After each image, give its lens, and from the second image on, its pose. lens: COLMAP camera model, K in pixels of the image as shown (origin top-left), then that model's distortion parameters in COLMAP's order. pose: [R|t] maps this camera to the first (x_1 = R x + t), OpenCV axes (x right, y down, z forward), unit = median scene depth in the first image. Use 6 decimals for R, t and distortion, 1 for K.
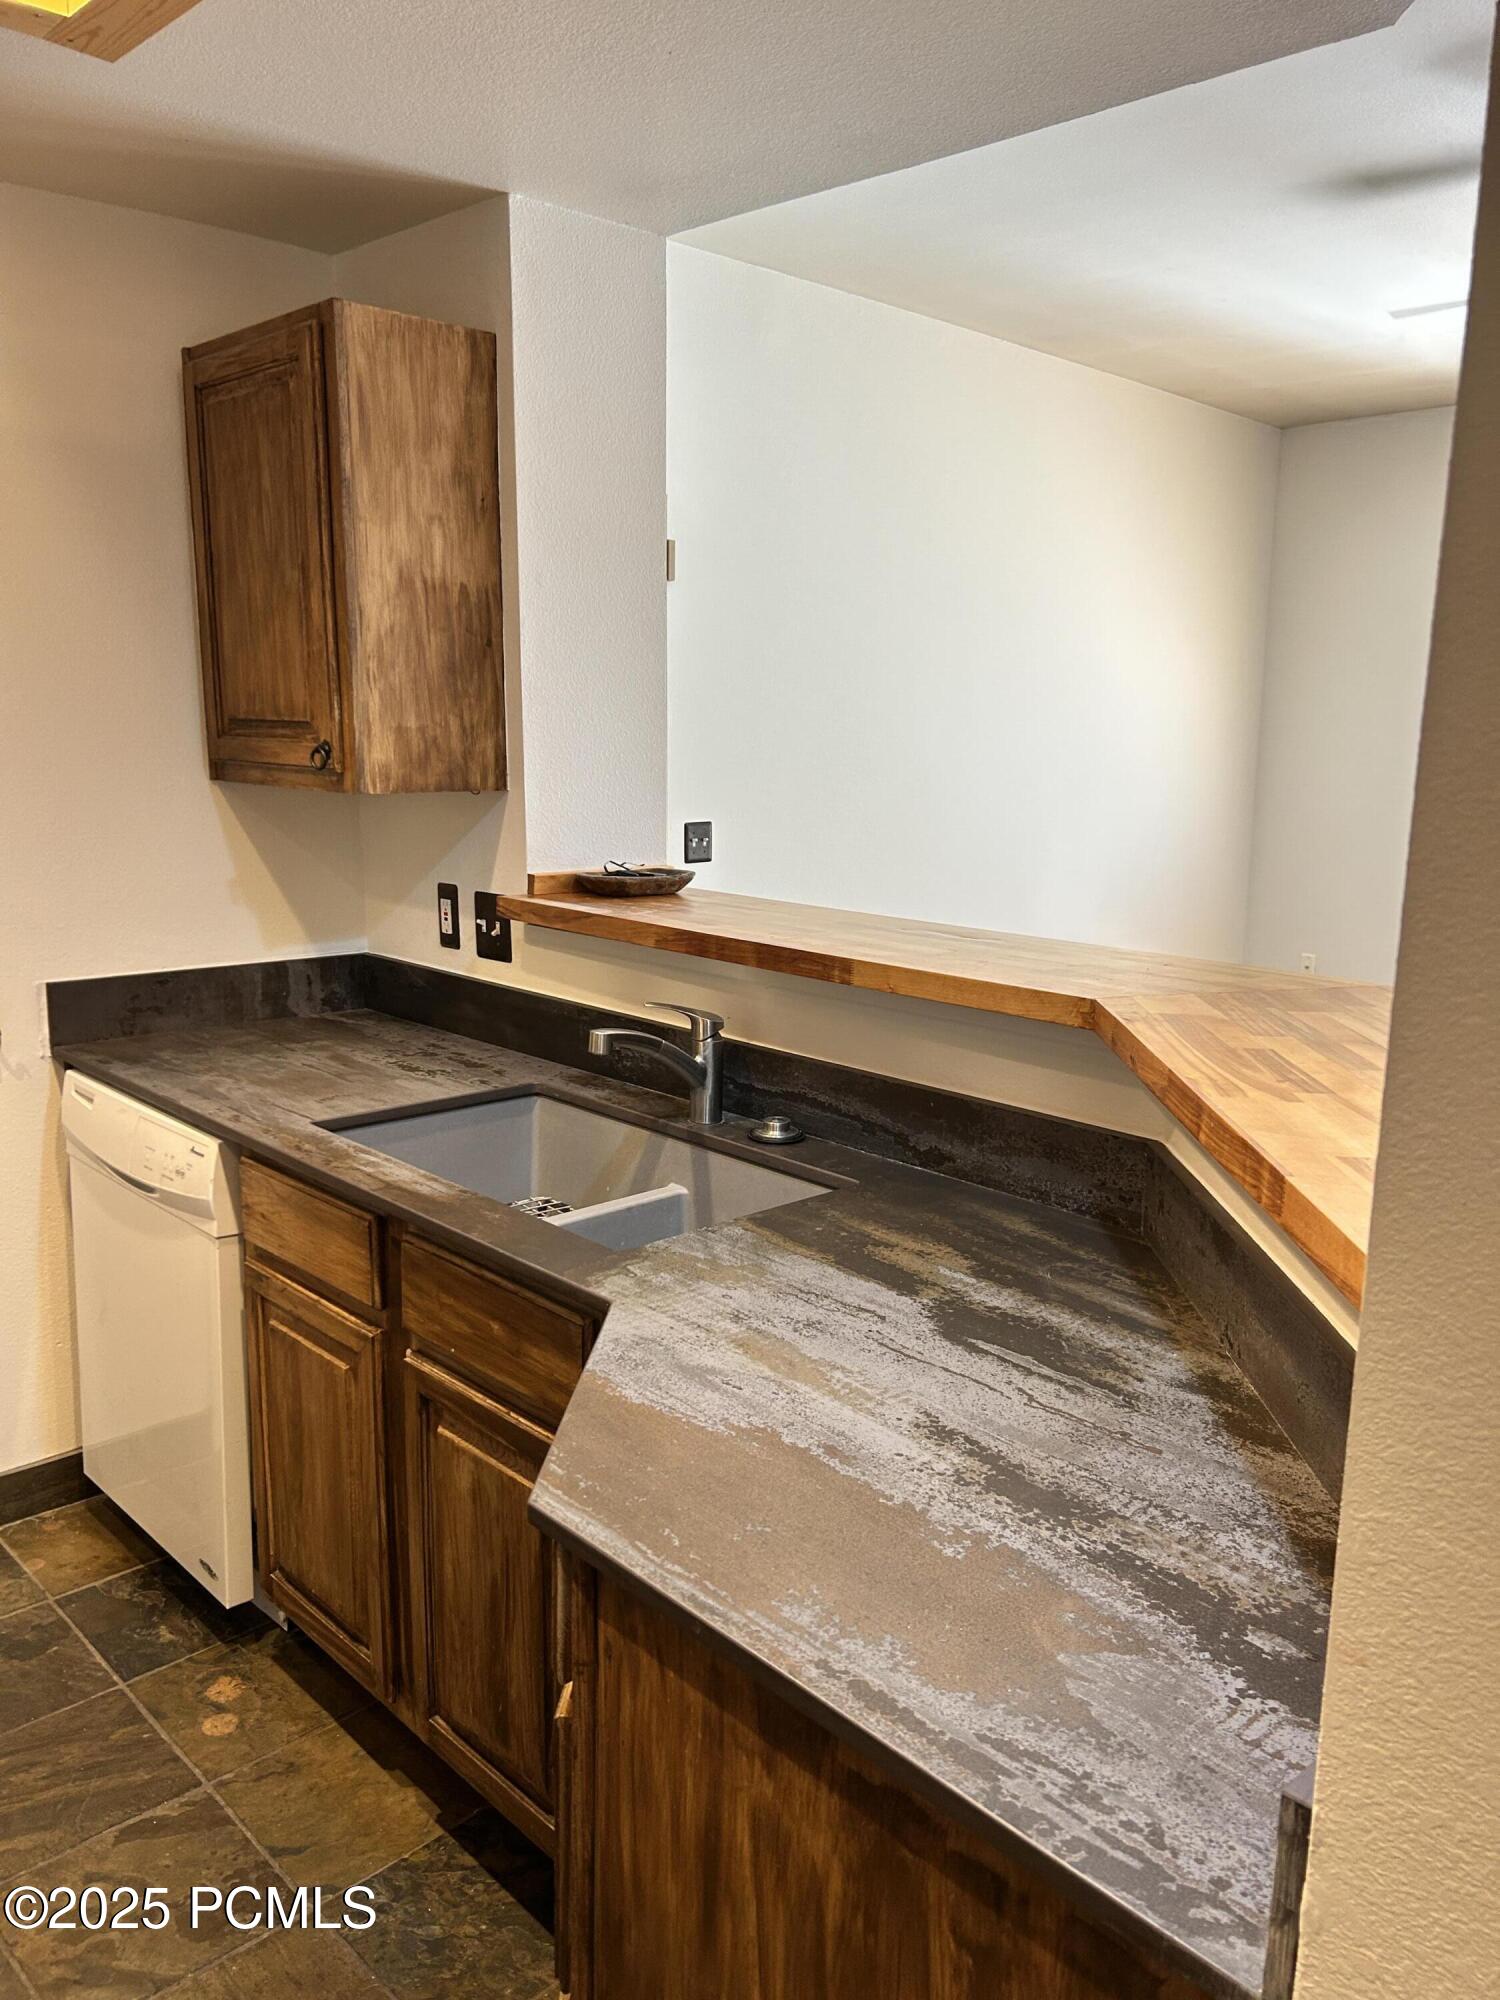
lens RADIAL K [[1506.0, 0, 744.6], [0, 1506.0, 1013.4], [0, 0, 1]] dist [0.020844, -0.005056]
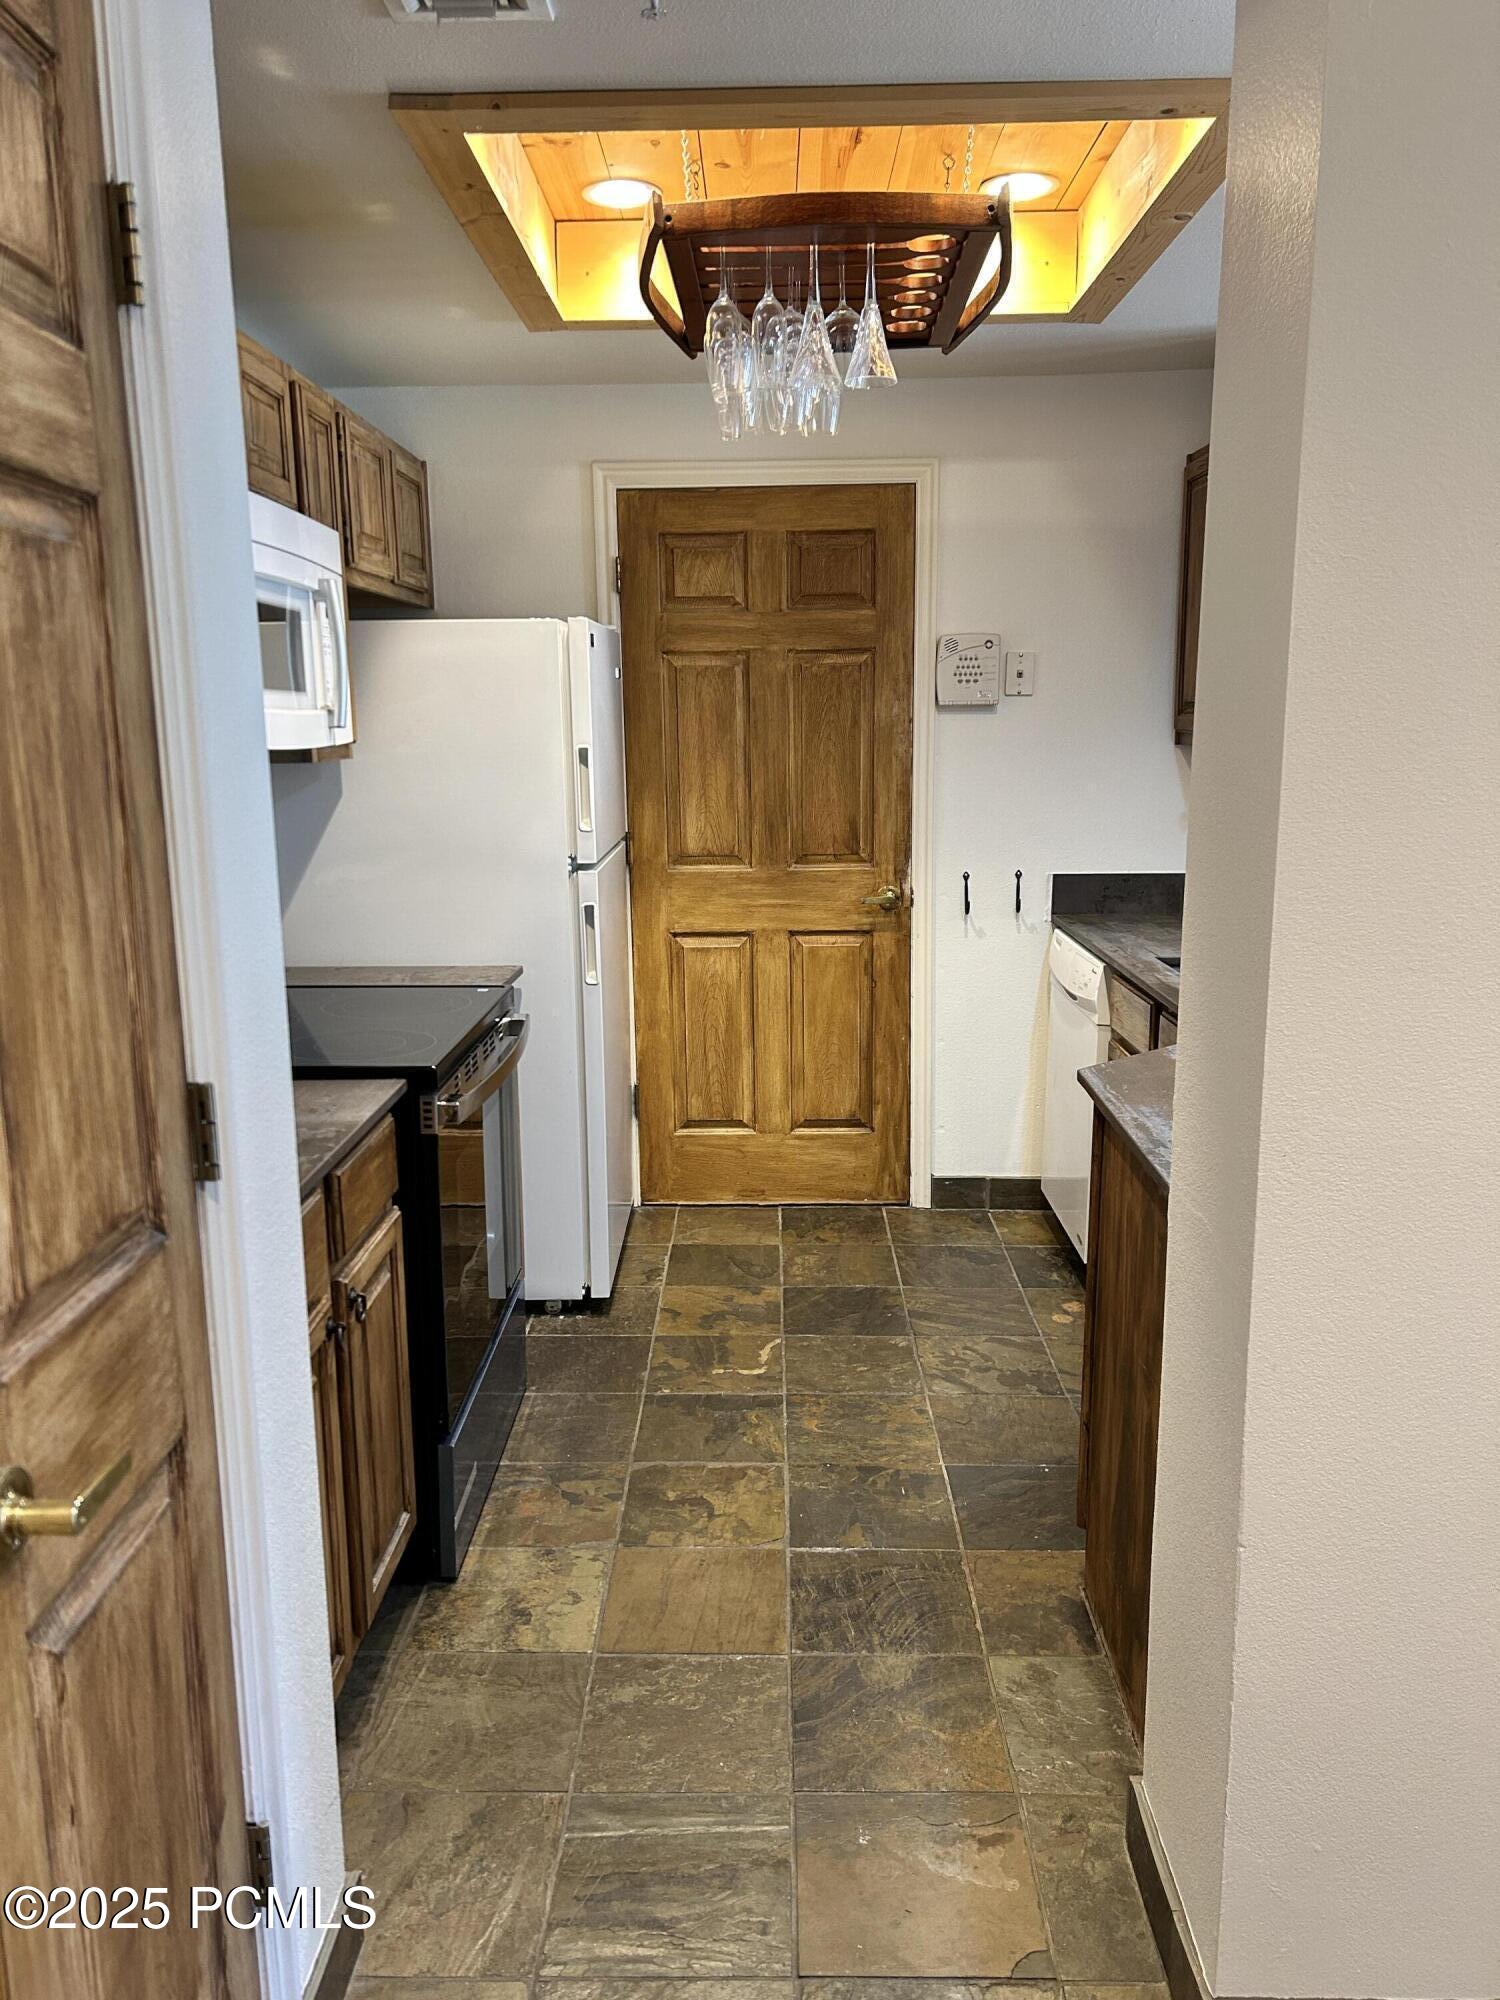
lens RADIAL K [[1506.0, 0, 744.6], [0, 1506.0, 1013.4], [0, 0, 1]] dist [0.020844, -0.005056]
pose [[0.711462, 0.110111, -0.694044, 0.449591], [-0.110615, 0.992883, 0.044131, 0.097077], [0.693964, 0.045374, 0.718579, -0.376780]]
